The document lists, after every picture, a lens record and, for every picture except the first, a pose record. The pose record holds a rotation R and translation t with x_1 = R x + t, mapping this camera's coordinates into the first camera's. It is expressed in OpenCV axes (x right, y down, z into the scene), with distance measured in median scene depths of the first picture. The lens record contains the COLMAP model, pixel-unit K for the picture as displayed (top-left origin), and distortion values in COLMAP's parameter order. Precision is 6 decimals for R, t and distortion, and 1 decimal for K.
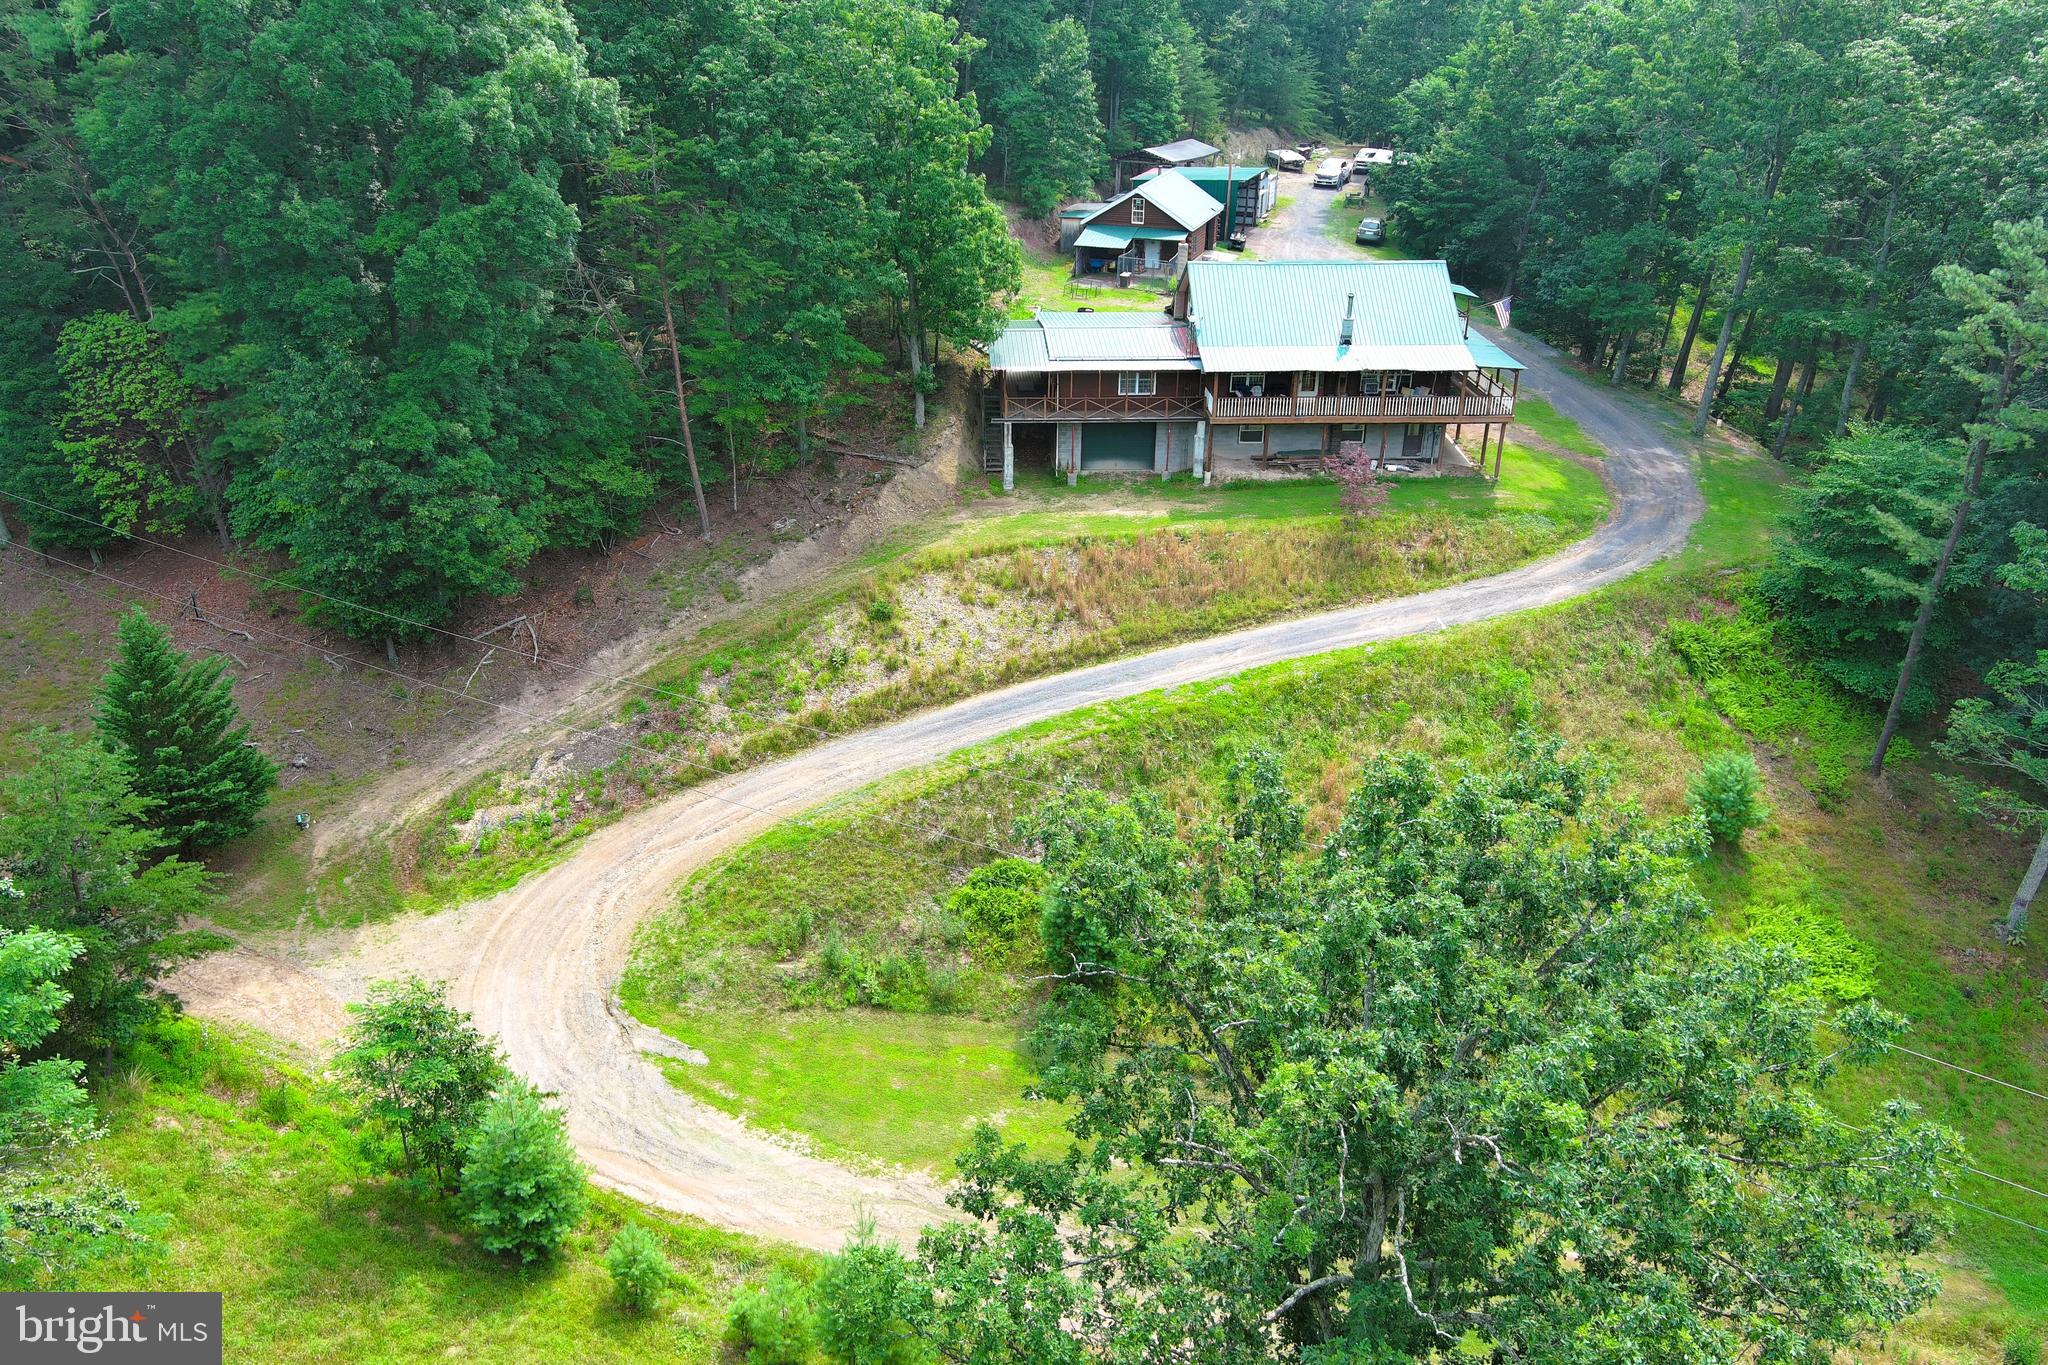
lens RADIAL K [[1603.7, 0, 1025.4], [0, 1603.7, 689.4], [0, 0, 1]] dist [0.036141, -0.038994]
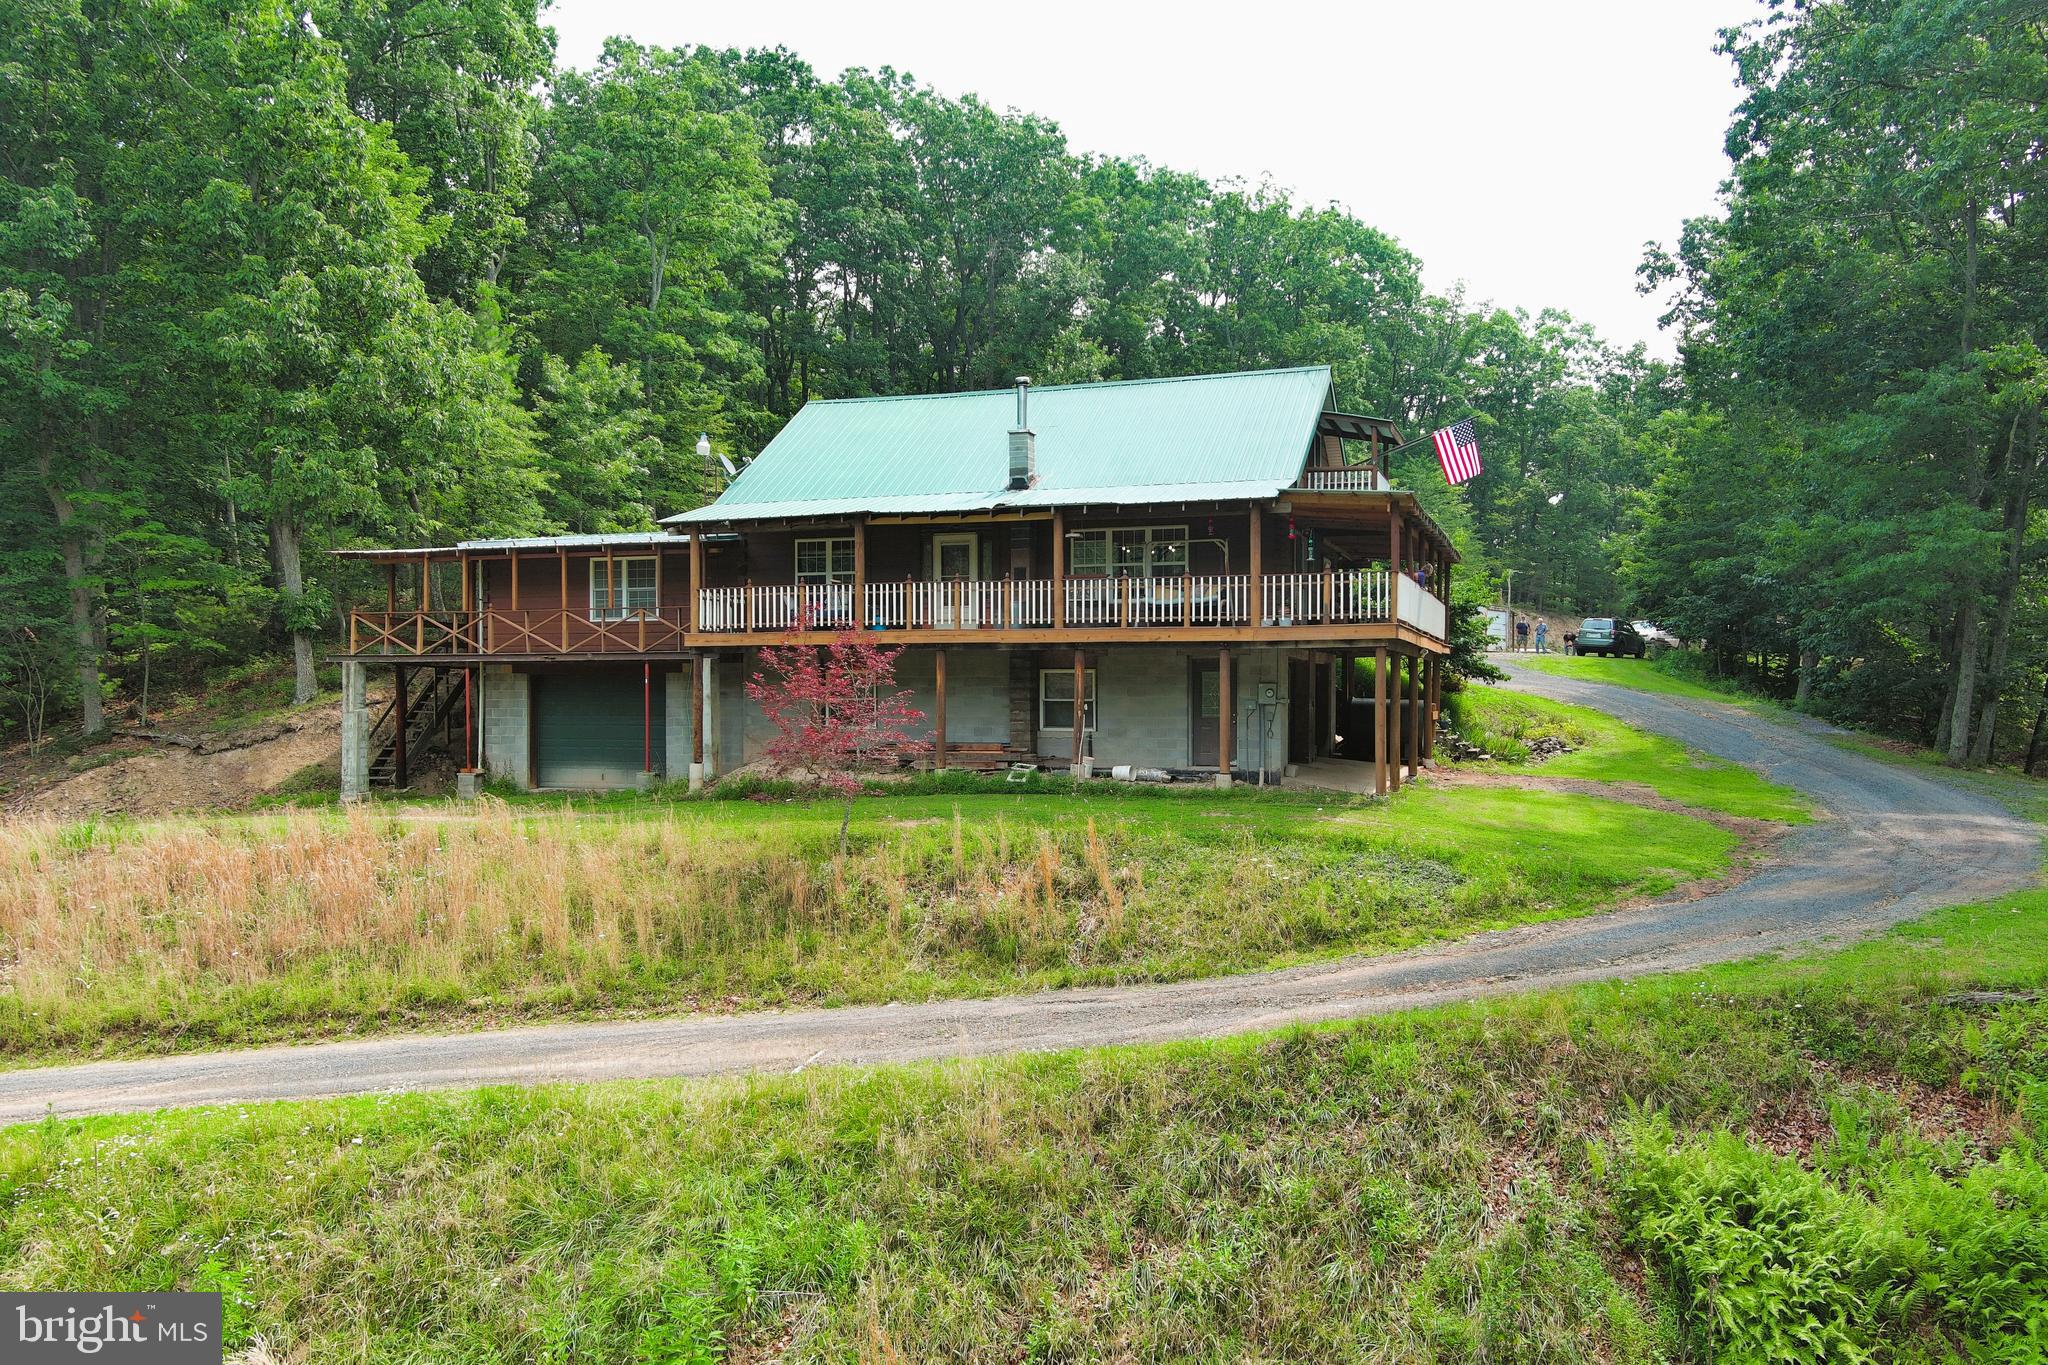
lens RADIAL K [[1603.7, 0, 1015.4], [0, 1603.7, 677.7], [0, 0, 1]] dist [0.036141, -0.038994]
pose [[0.928024, -0.013588, -0.372272, 0.404550], [-0.149347, 0.901937, -0.405223, 0.007761], [0.341272, 0.431655, 0.834990, 0.745288]]
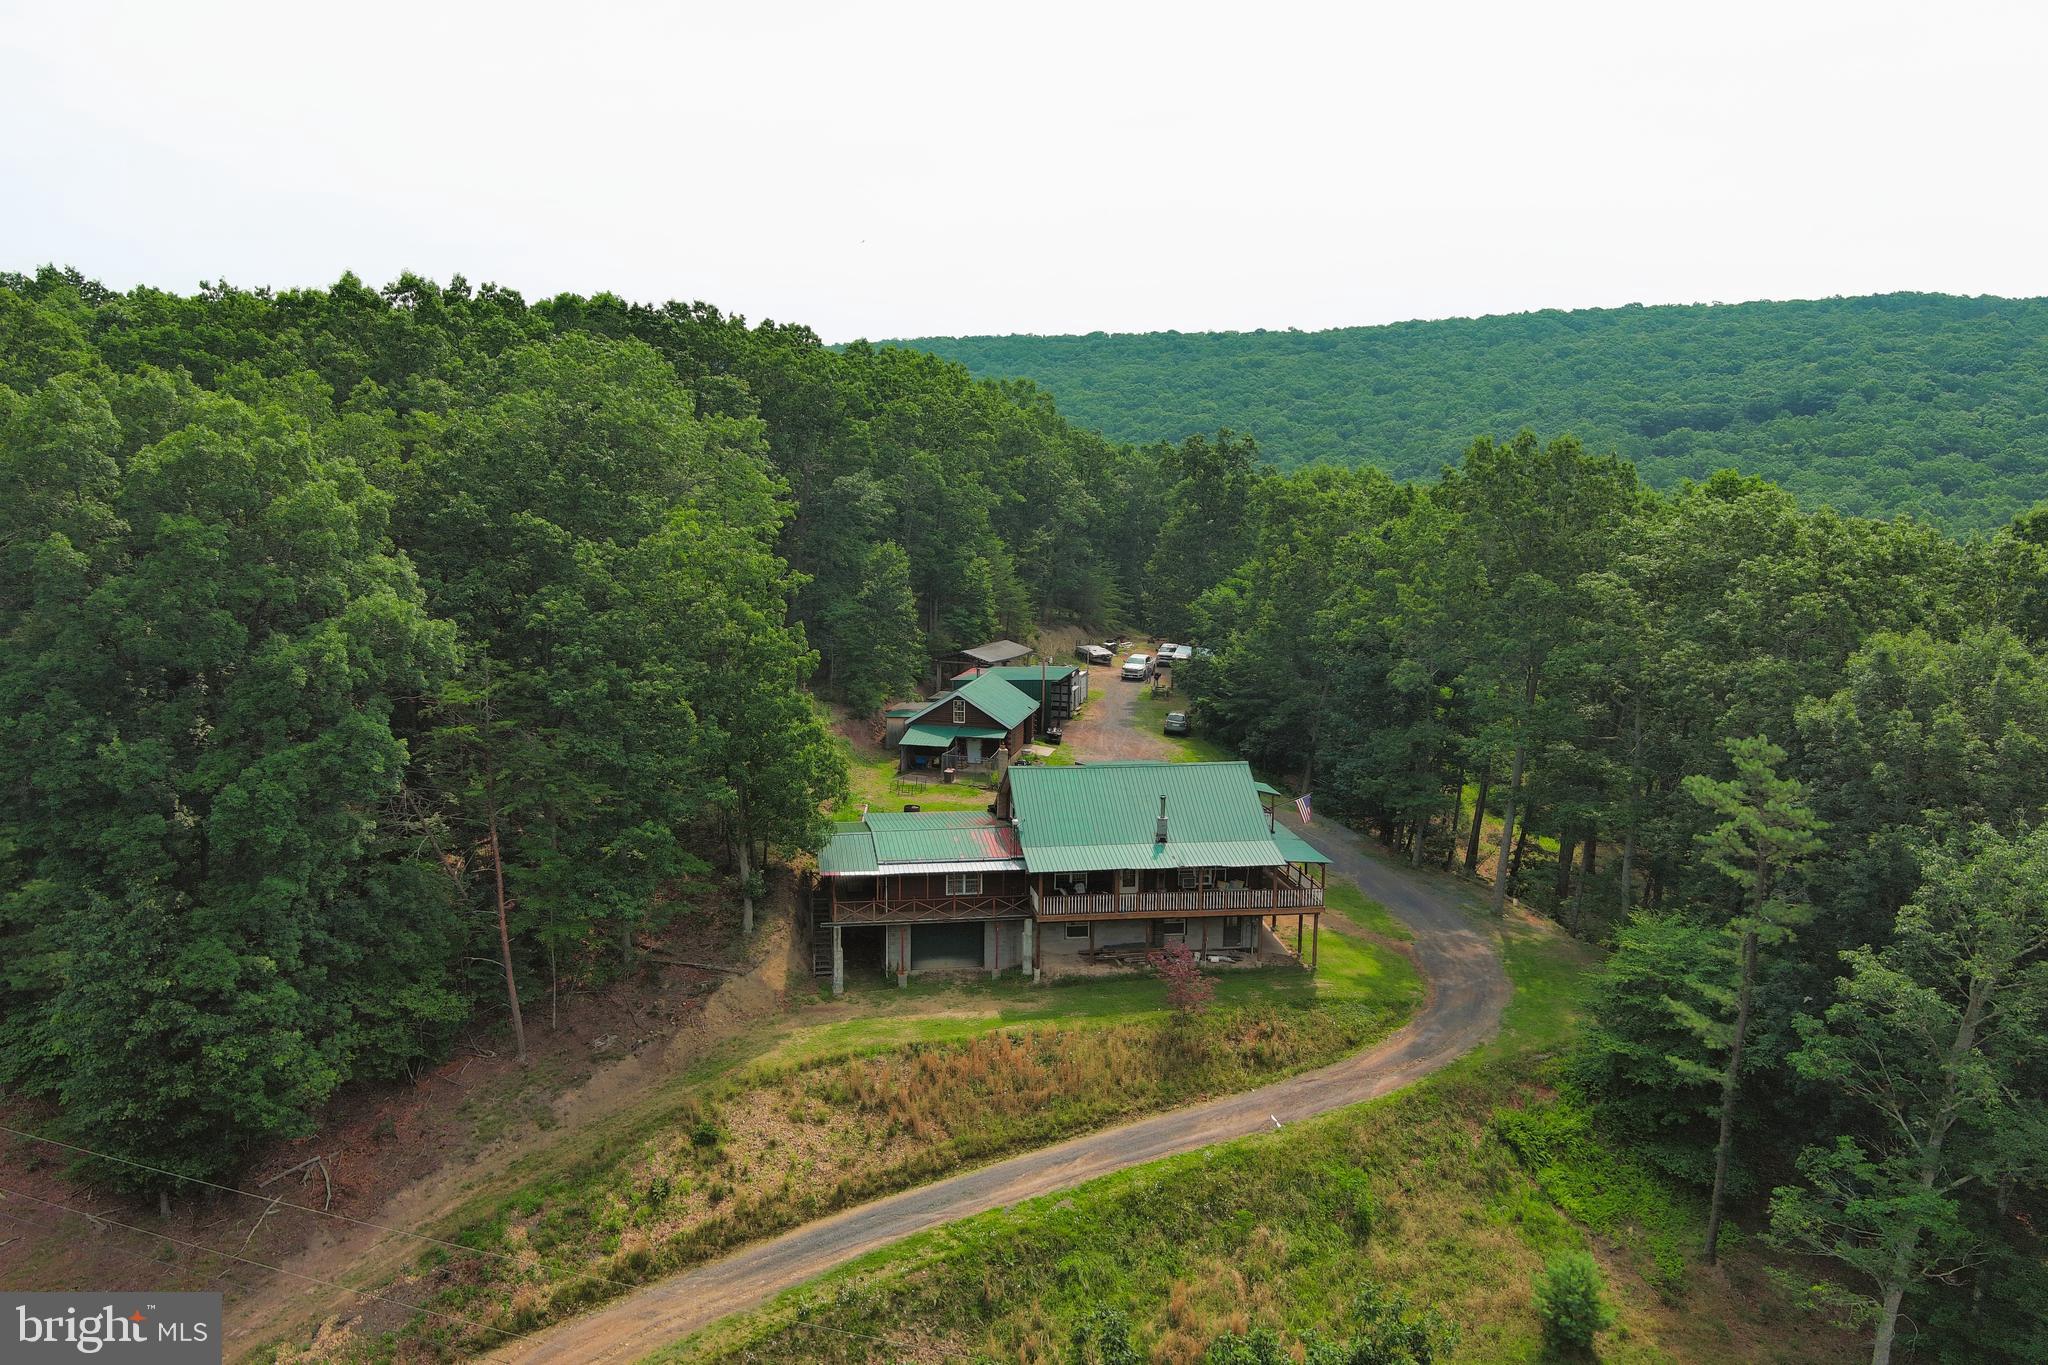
lens RADIAL K [[1603.7, 0, 1029.2], [0, 1603.7, 677.3], [0, 0, 1]] dist [0.036141, -0.038994]
pose [[0.993648, -0.013322, 0.111743, -0.001791], [0.044760, 0.957832, -0.283820, -0.028571], [-0.103250, 0.287018, 0.952345, -0.016320]]
